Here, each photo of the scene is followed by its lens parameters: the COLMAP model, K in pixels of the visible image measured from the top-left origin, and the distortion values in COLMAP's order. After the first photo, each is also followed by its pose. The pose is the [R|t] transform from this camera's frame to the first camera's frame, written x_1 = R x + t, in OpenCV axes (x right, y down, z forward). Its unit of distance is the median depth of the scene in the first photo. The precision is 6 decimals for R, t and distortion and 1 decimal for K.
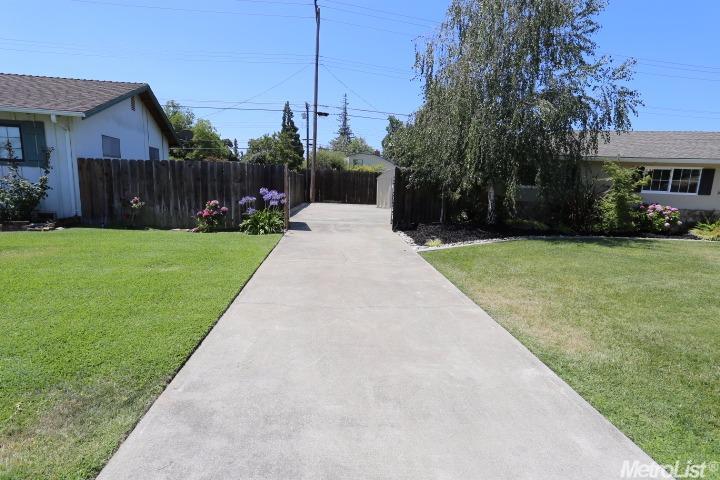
lens RADIAL K [[353.5, 0, 359.7], [0, 353.5, 238.4], [0, 0, 1]] dist [-0.061895, 0.015079]
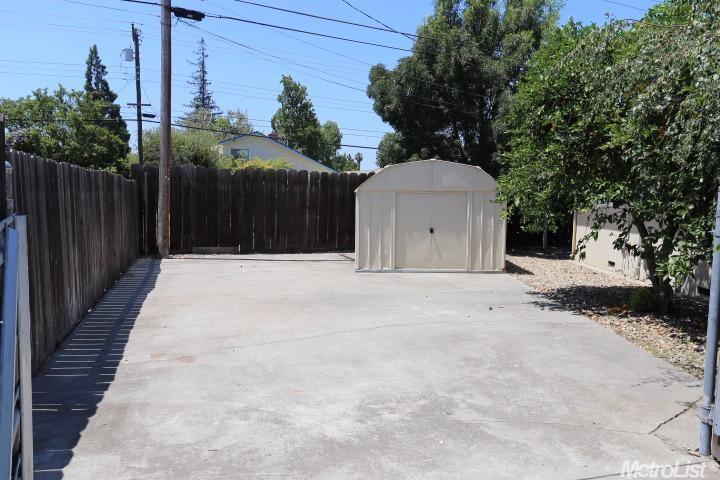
lens RADIAL K [[582.4, 0, 360.0], [0, 582.4, 241.1], [0, 0, 1]] dist [0.031550, 0.002565]
pose [[0.976473, -0.032005, 0.213253, -0.021913], [0.046417, 0.996939, -0.062916, -0.023495], [-0.210586, 0.071335, 0.974969, 0.123356]]
